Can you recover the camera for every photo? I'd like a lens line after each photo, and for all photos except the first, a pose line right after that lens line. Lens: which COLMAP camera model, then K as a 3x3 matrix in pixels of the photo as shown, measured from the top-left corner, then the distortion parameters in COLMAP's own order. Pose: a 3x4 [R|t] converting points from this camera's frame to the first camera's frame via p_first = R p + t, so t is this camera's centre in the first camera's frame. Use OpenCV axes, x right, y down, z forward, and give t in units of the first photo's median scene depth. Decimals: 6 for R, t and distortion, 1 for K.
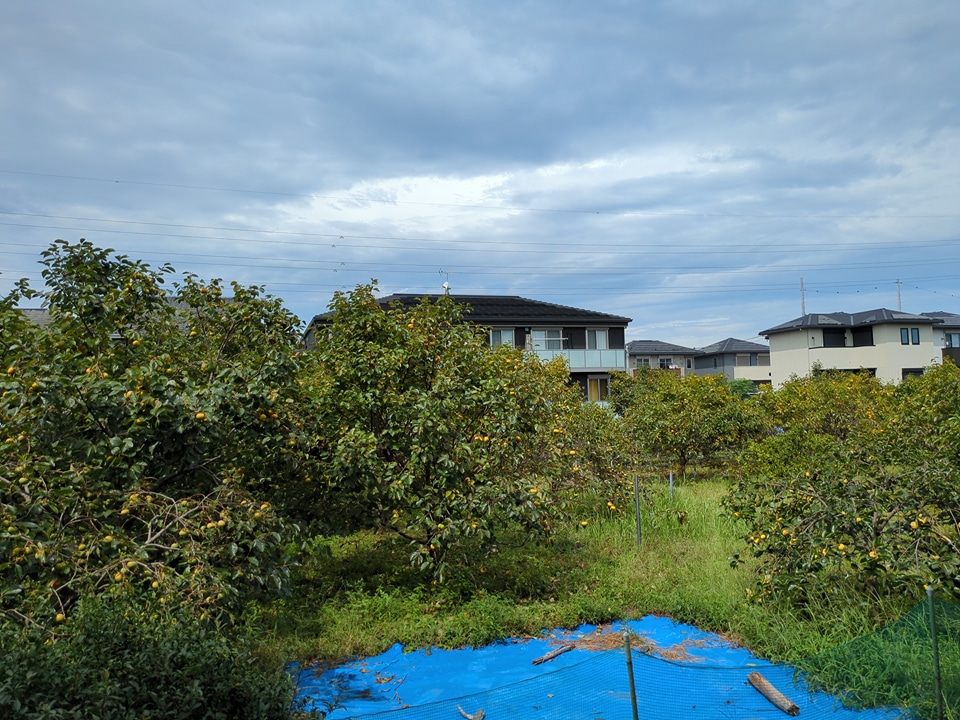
lens RADIAL K [[716.8, 0, 484.0], [0, 716.8, 354.1], [0, 0, 1]] dist [0.066000, -0.062057]
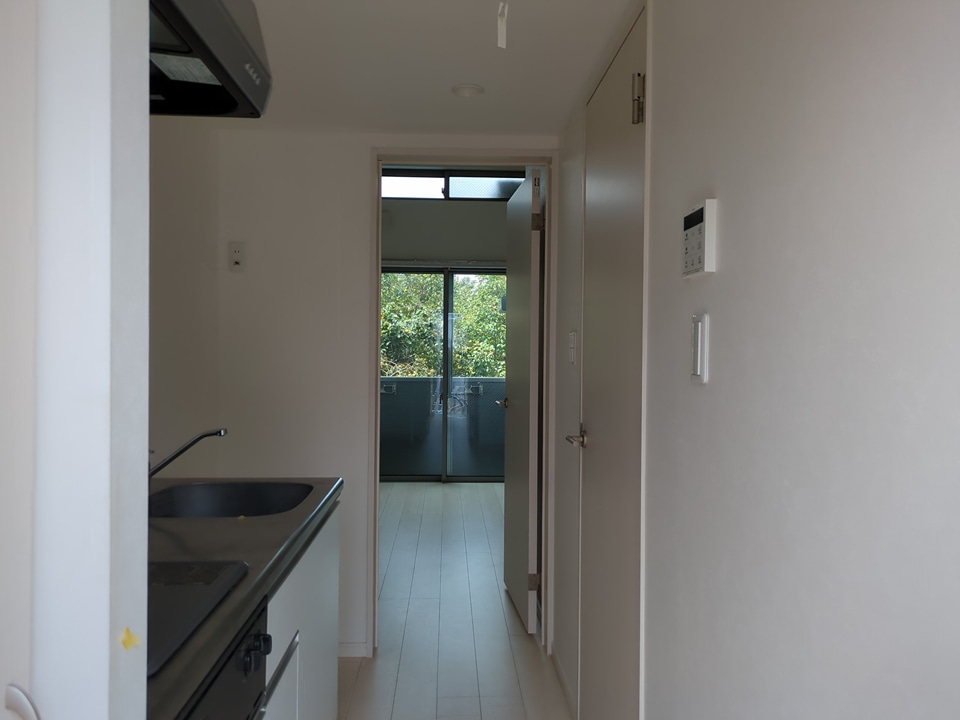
lens RADIAL K [[716.8, 0, 484.0], [0, 716.8, 354.1], [0, 0, 1]] dist [0.066000, -0.062057]
pose [[0.960029, 0.045882, -0.276113, 0.398114], [-0.020726, 0.995418, 0.093345, -0.049481], [0.279131, -0.083891, 0.956582, -0.935055]]
